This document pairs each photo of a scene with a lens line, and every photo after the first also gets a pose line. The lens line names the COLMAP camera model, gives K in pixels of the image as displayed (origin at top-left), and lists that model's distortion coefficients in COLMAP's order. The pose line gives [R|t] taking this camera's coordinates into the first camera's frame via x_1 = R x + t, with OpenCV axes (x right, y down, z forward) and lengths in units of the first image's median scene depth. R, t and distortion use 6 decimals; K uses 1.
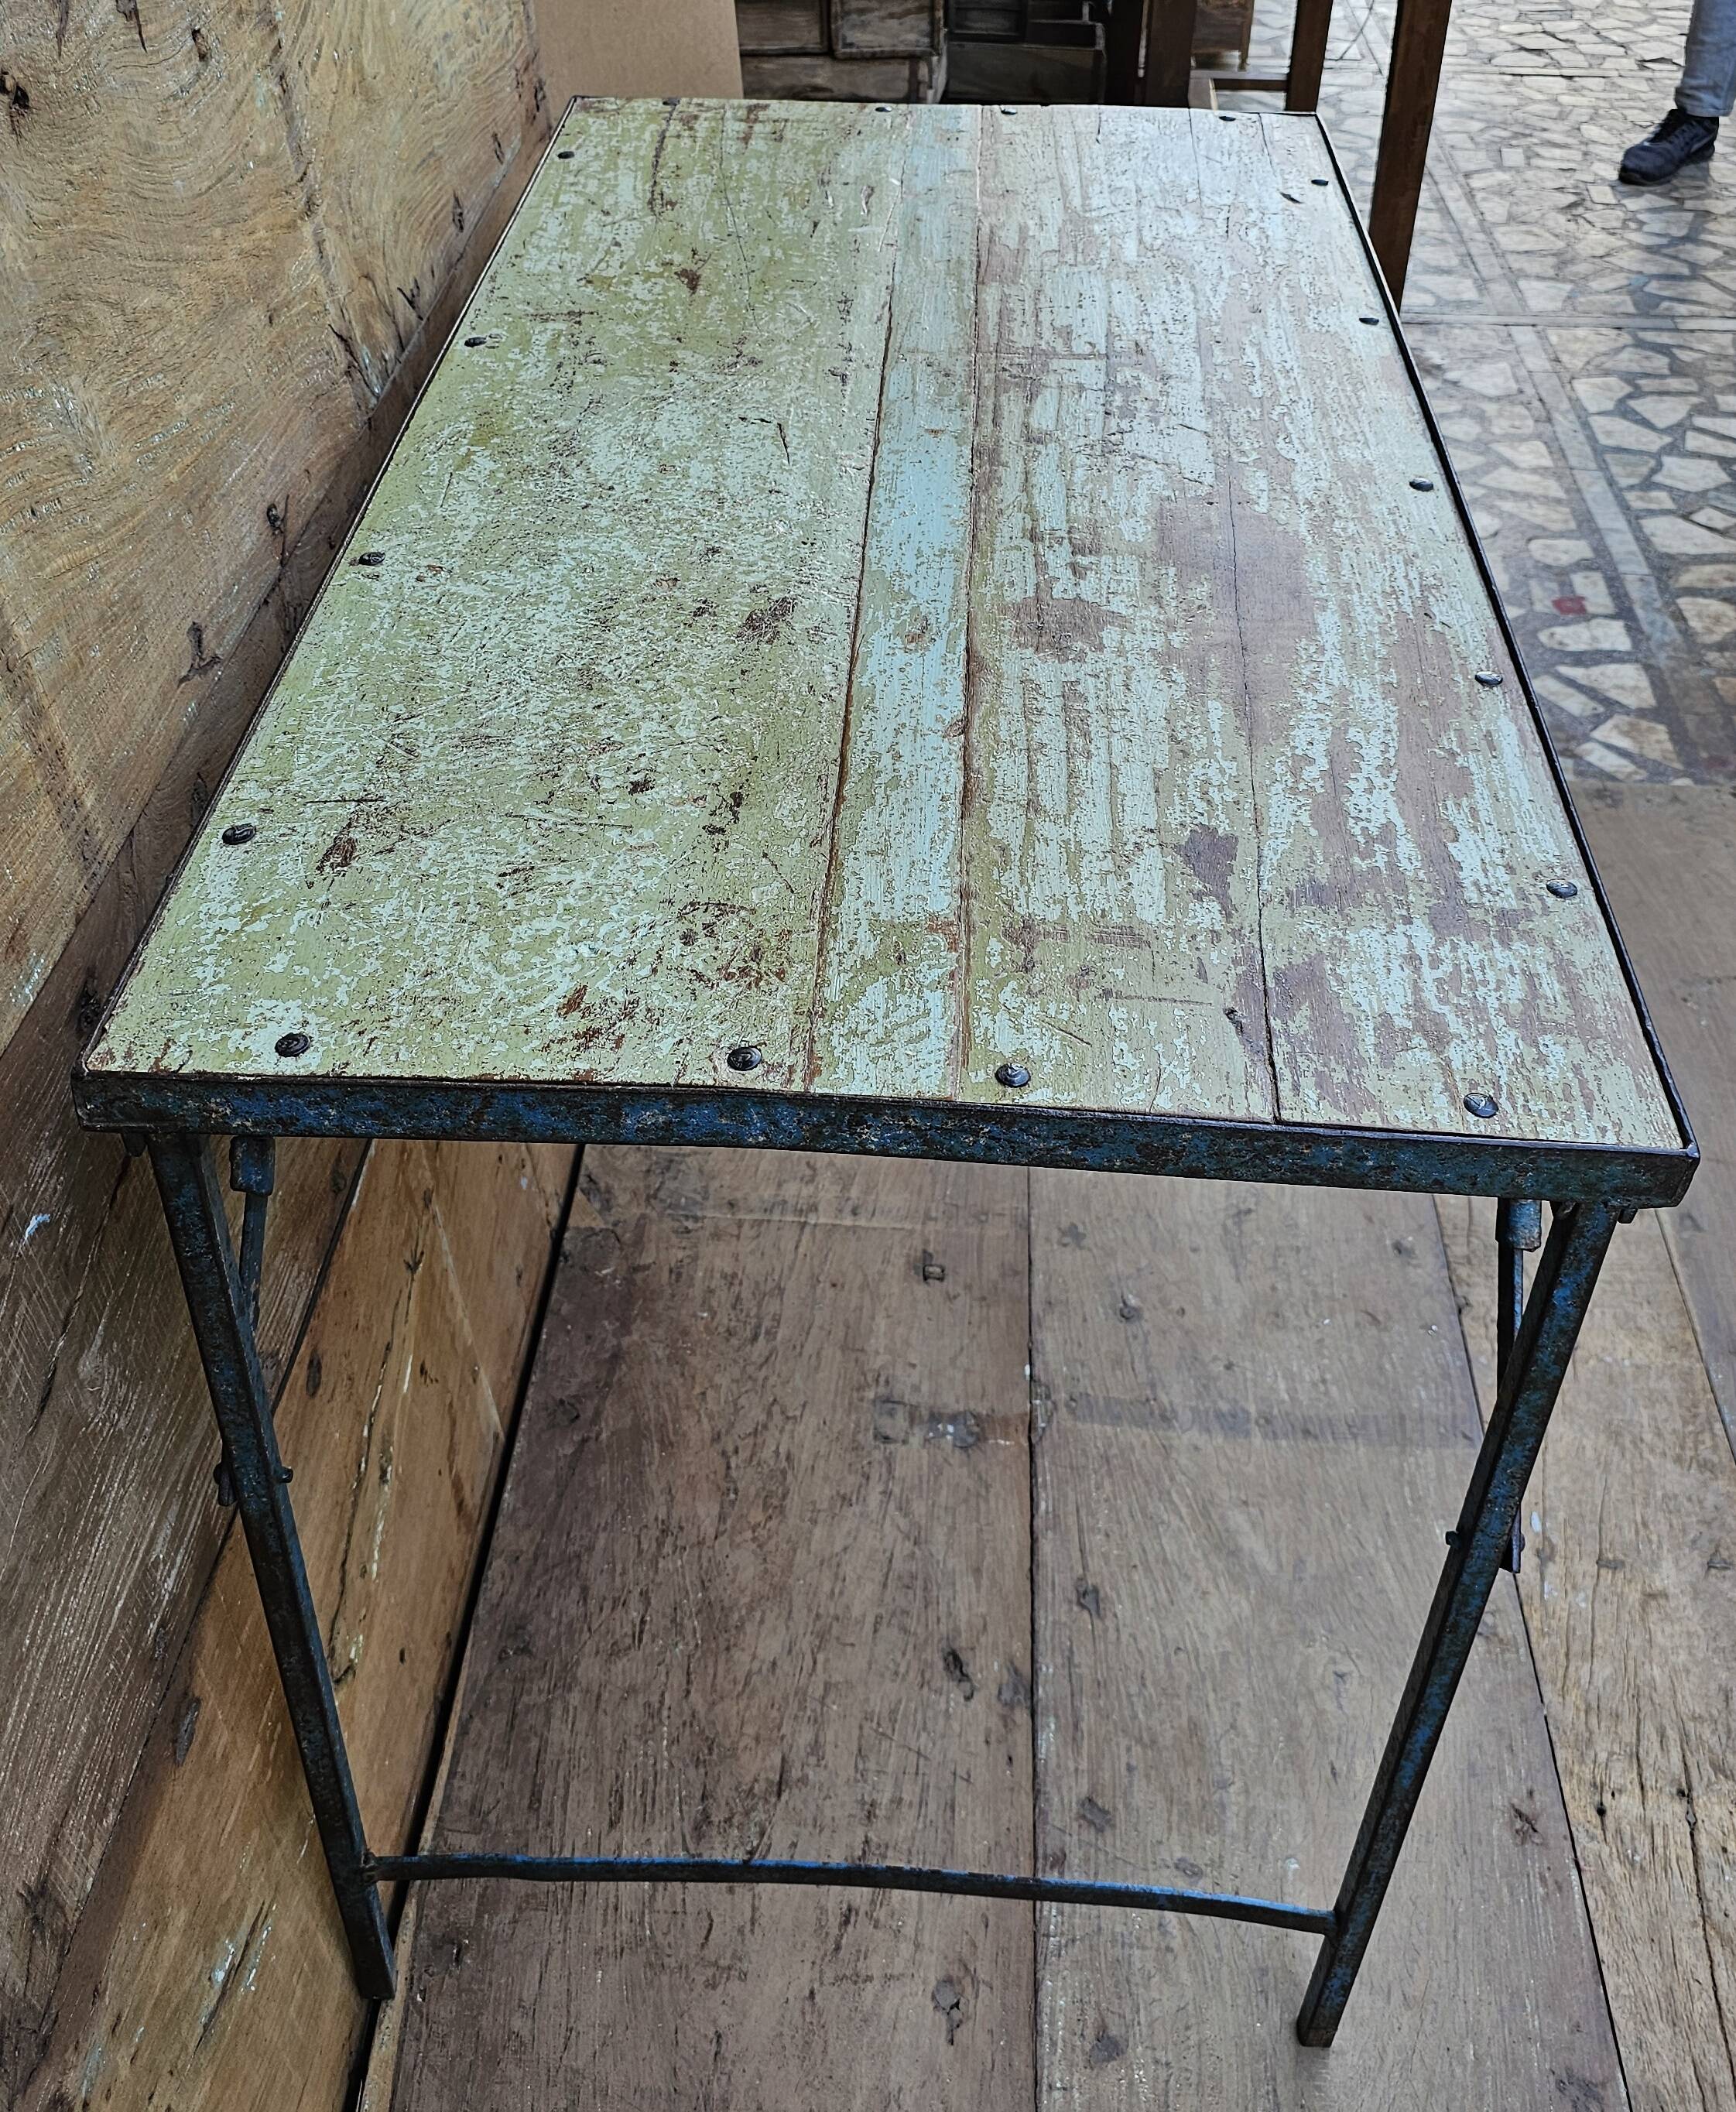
lens RADIAL K [[2077.8, 0, 875.6], [0, 2077.8, 940.7], [0, 0, 1]] dist [0.108008, -0.219286]
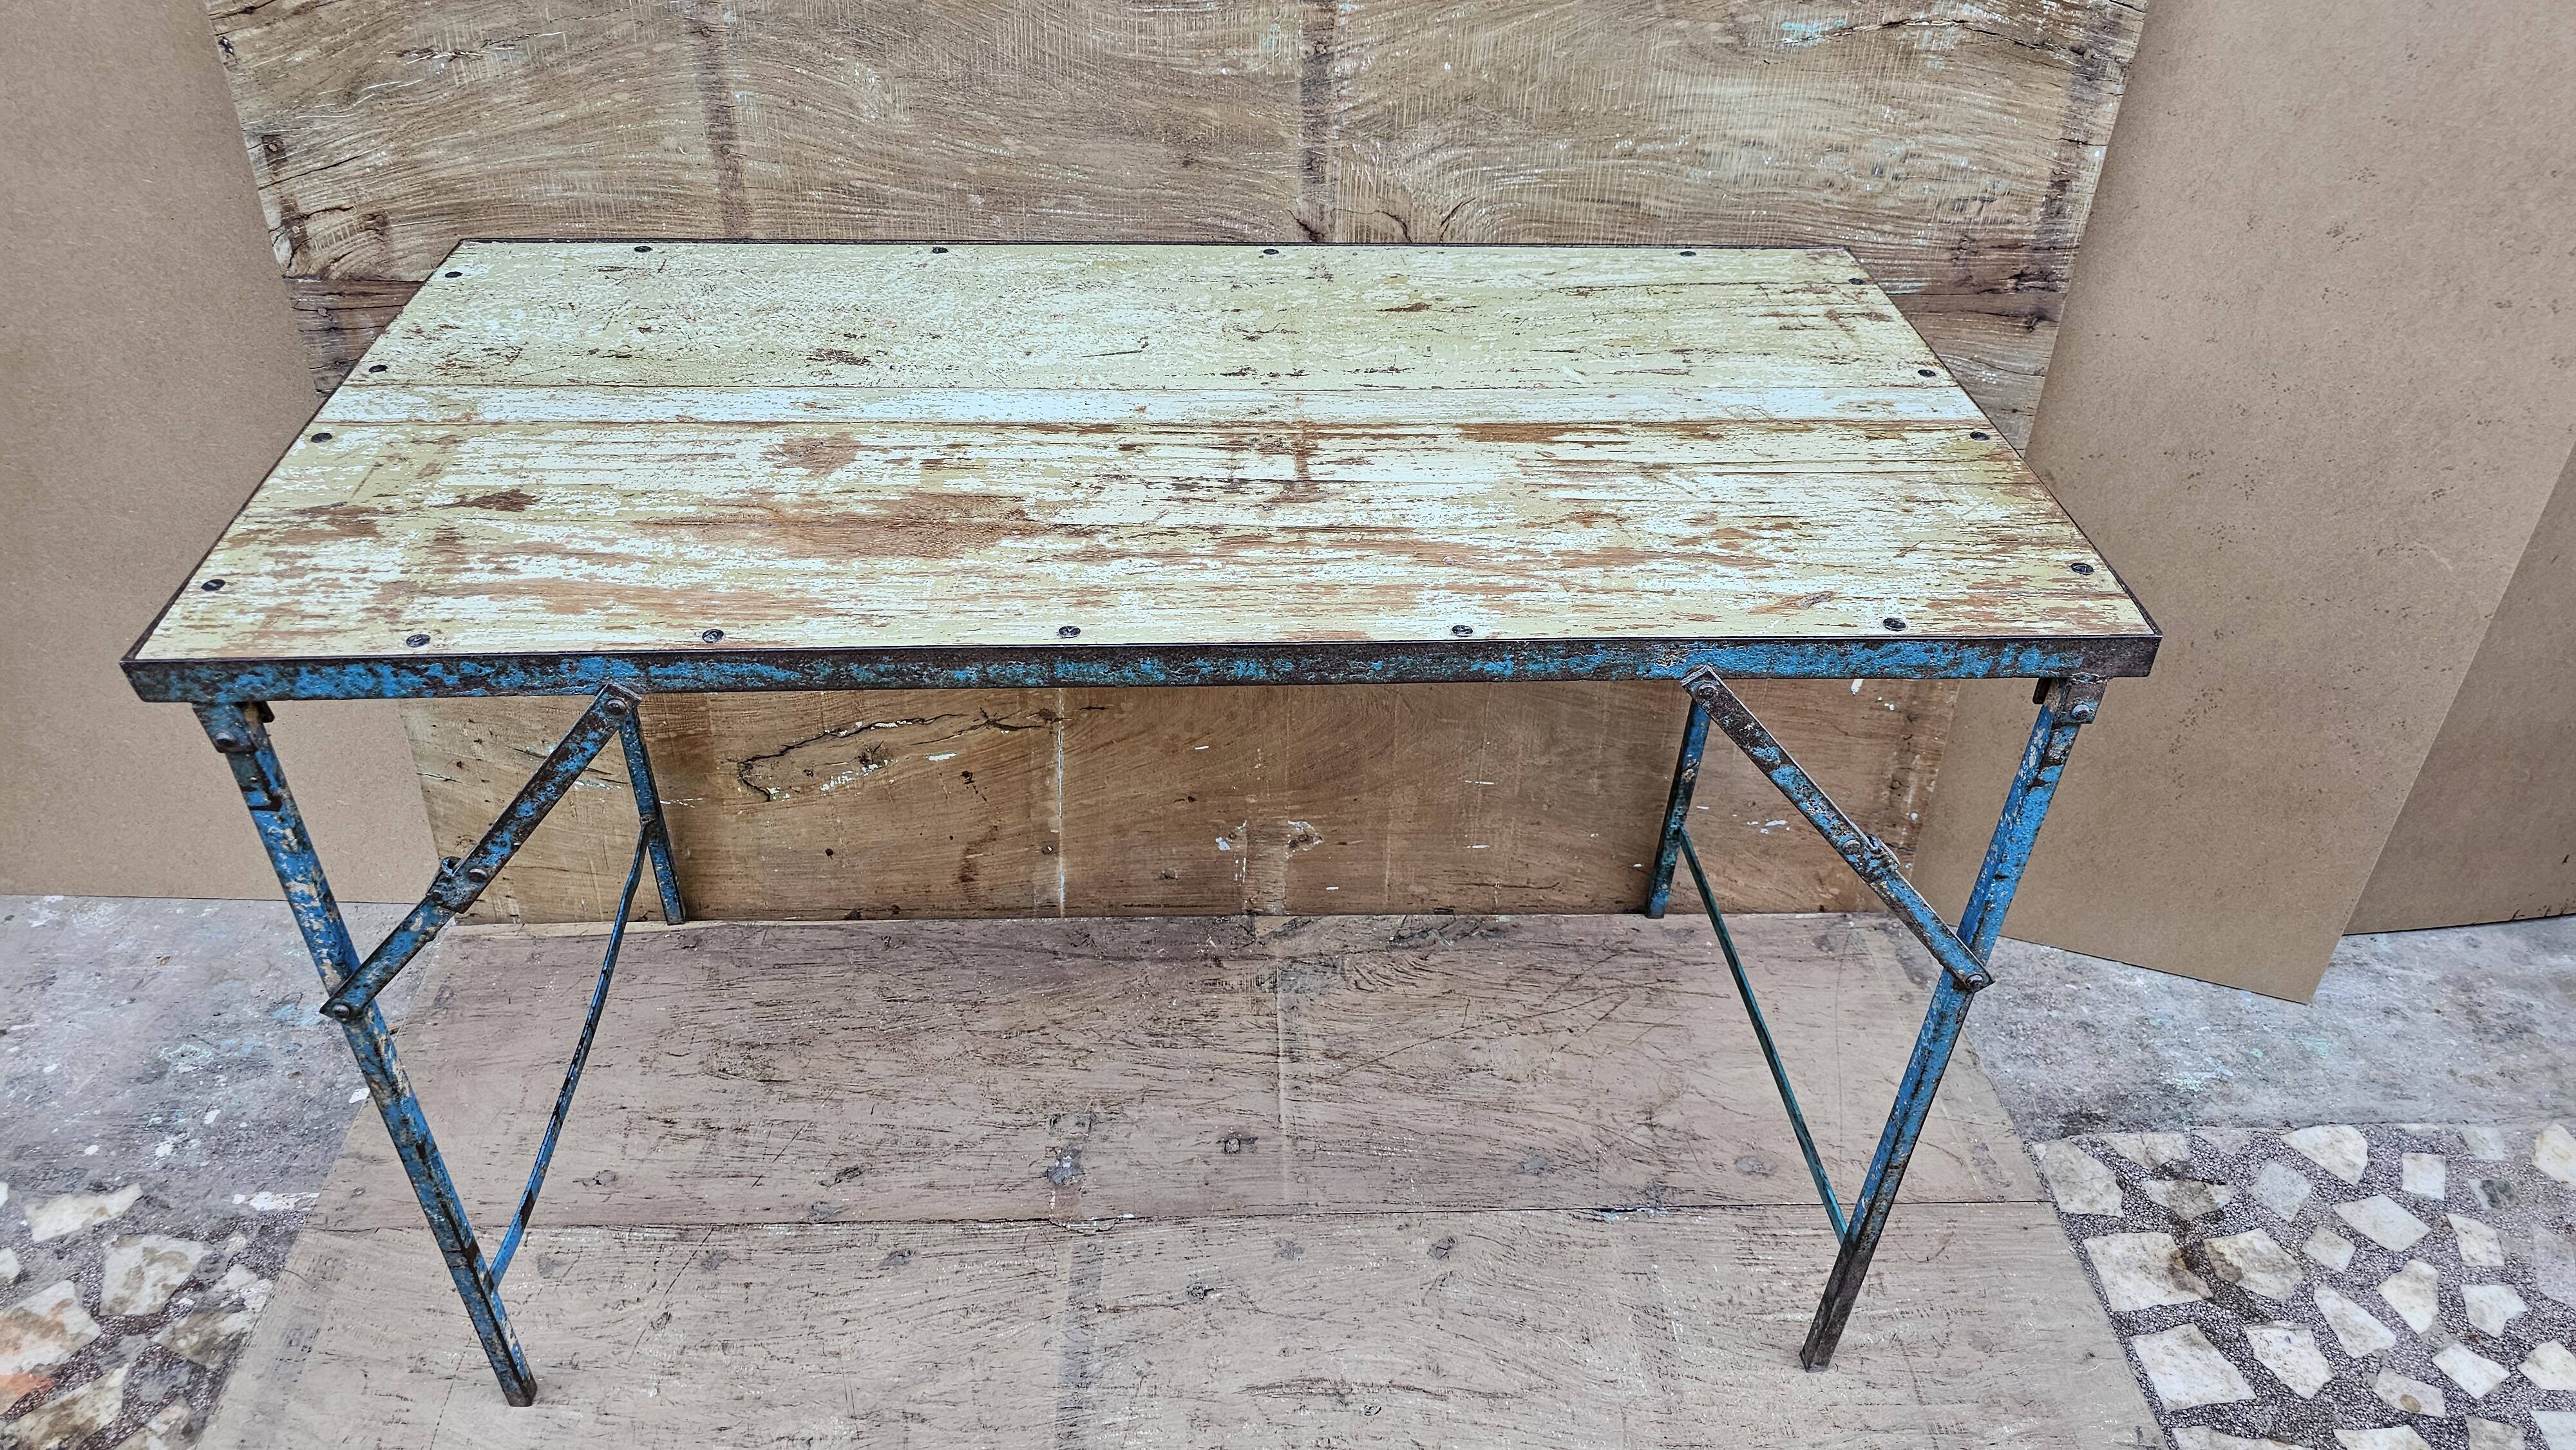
lens RADIAL K [[1739.1, 0, 1271.5], [0, 1739.1, 690.7], [0, 0, 1]] dist [0.056411, -0.062200]
pose [[0.086613, 0.580880, -0.809368, 0.940939], [-0.632807, 0.659554, 0.405641, -0.584421], [0.769450, 0.477040, 0.424710, 0.680350]]
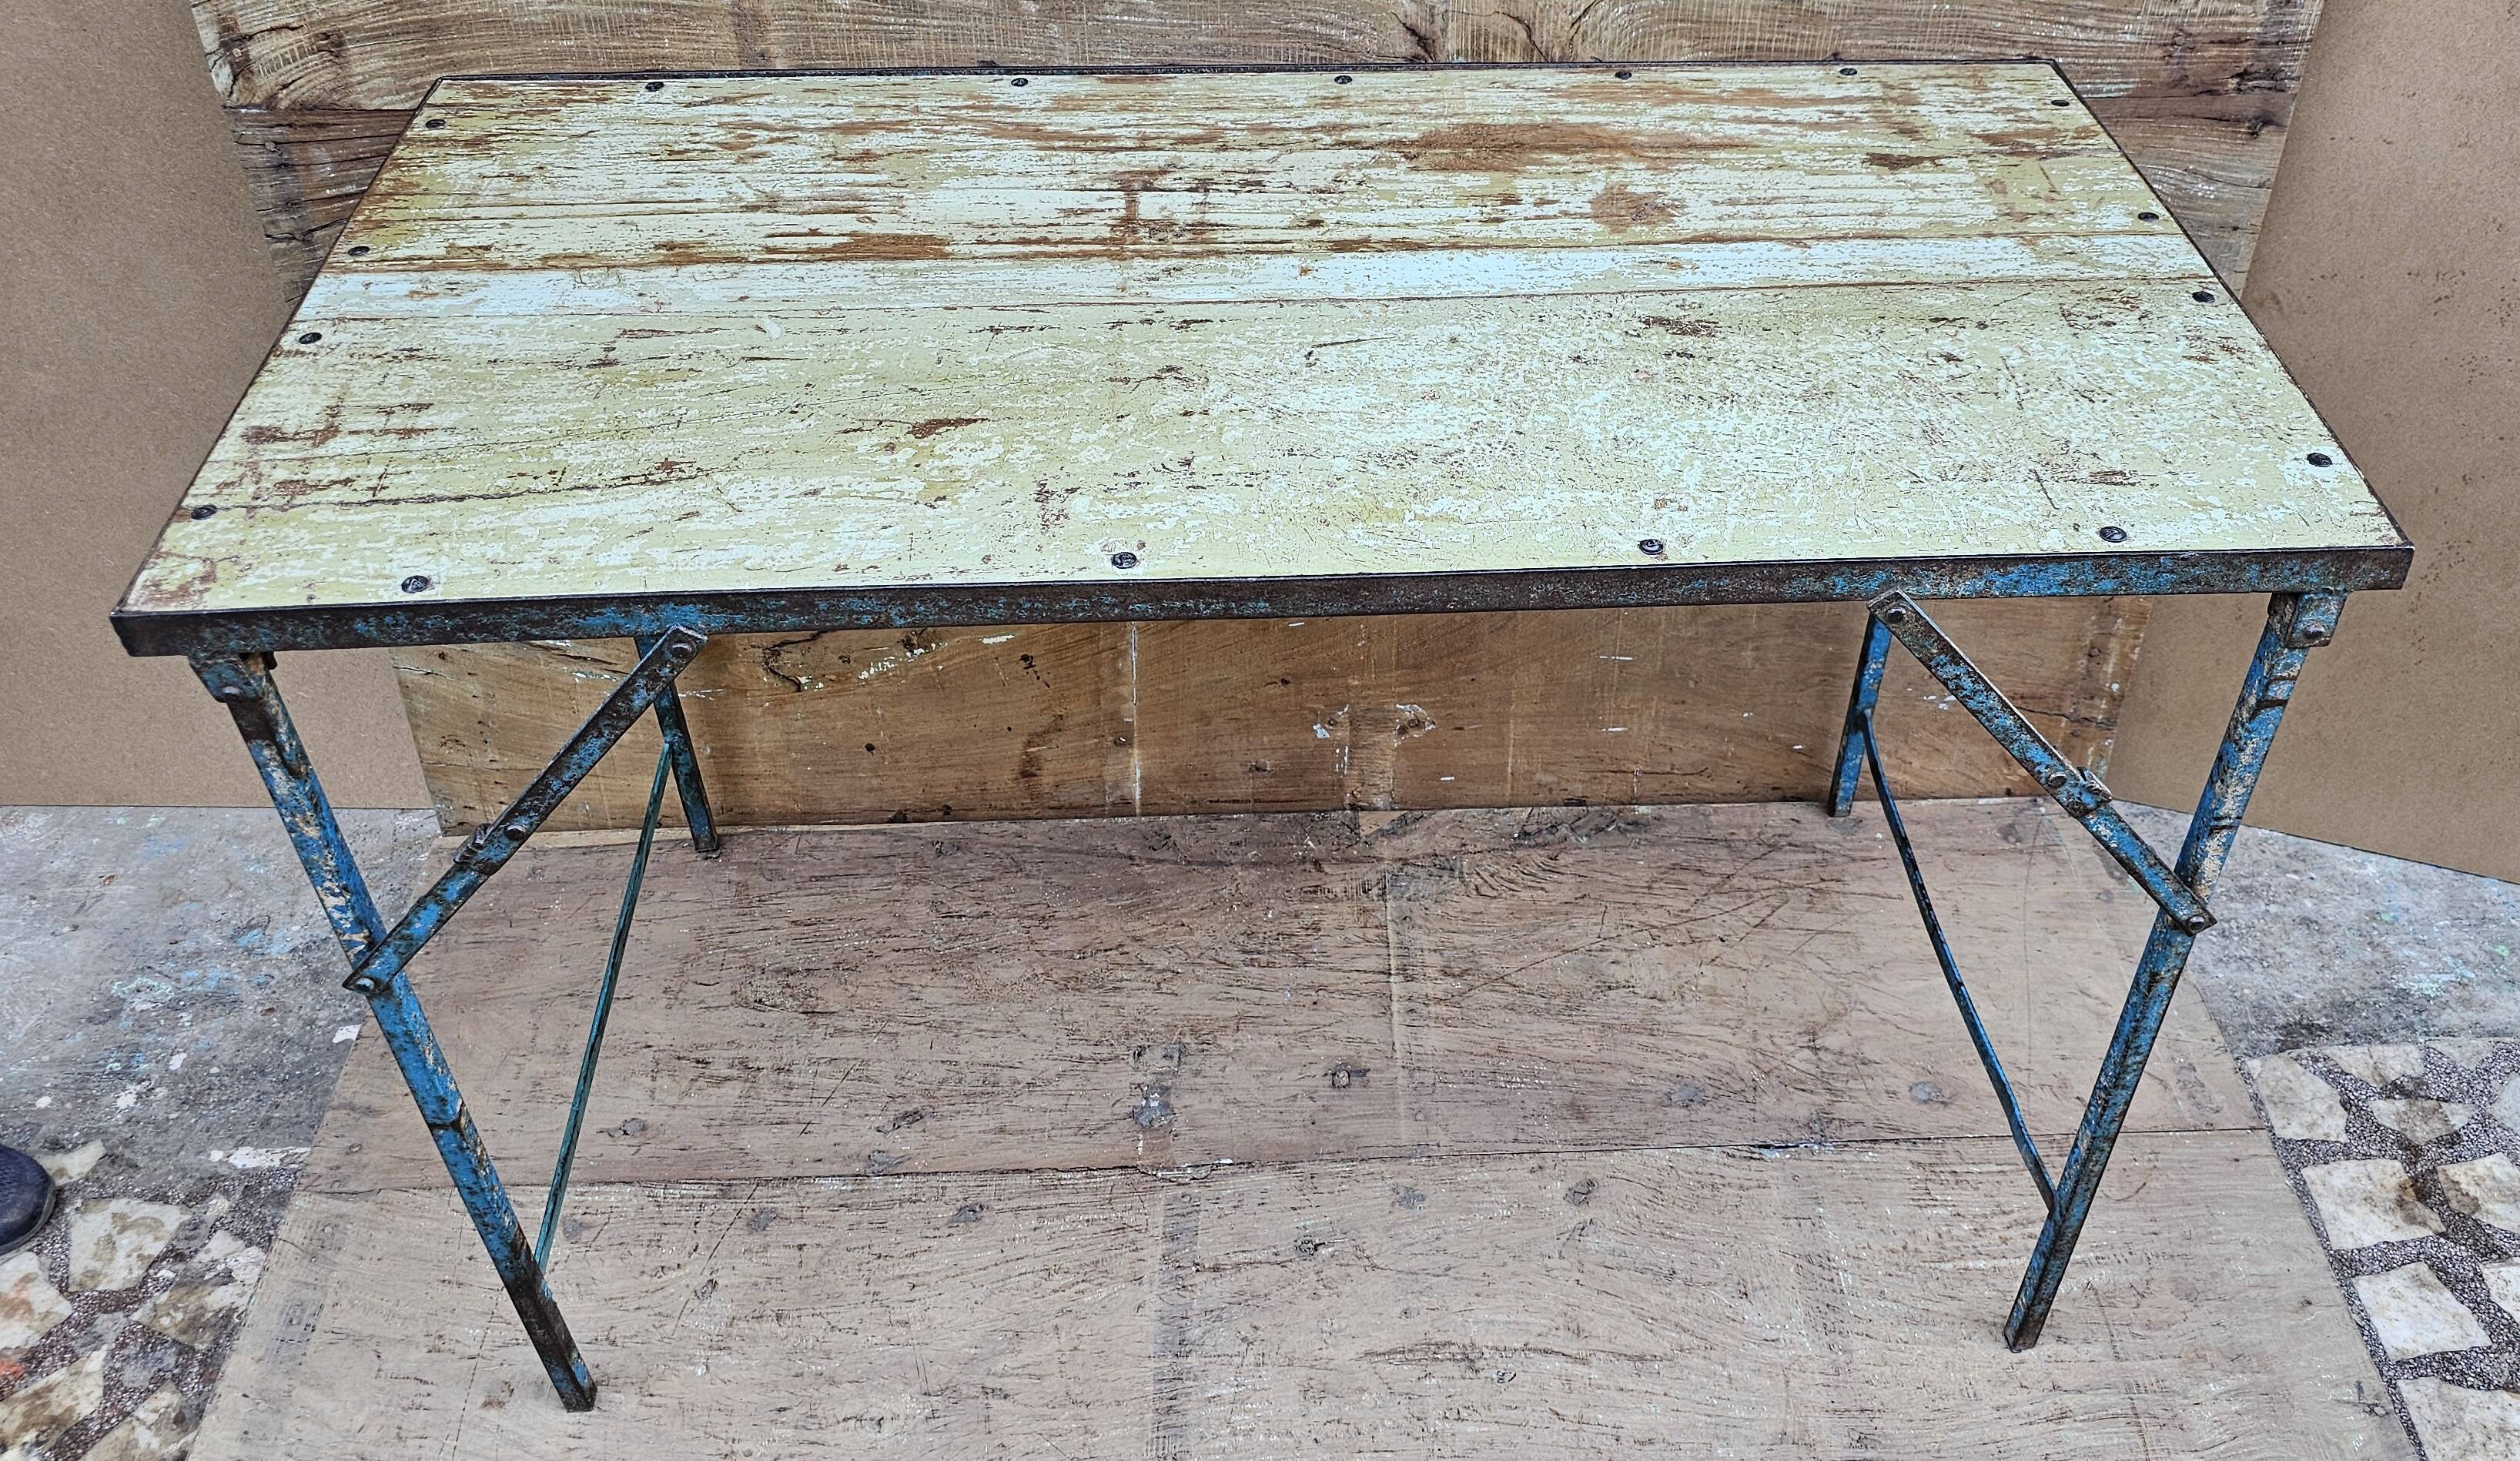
lens RADIAL K [[2079.0, 0, 1358.8], [0, 2079.0, 597.5], [0, 0, 1]] dist [0.065989, -0.081418]
pose [[0.098787, 0.627378, -0.772423, 0.946125], [-0.625571, 0.642813, 0.442100, -0.635788], [0.773888, 0.439532, 0.455971, 0.612049]]
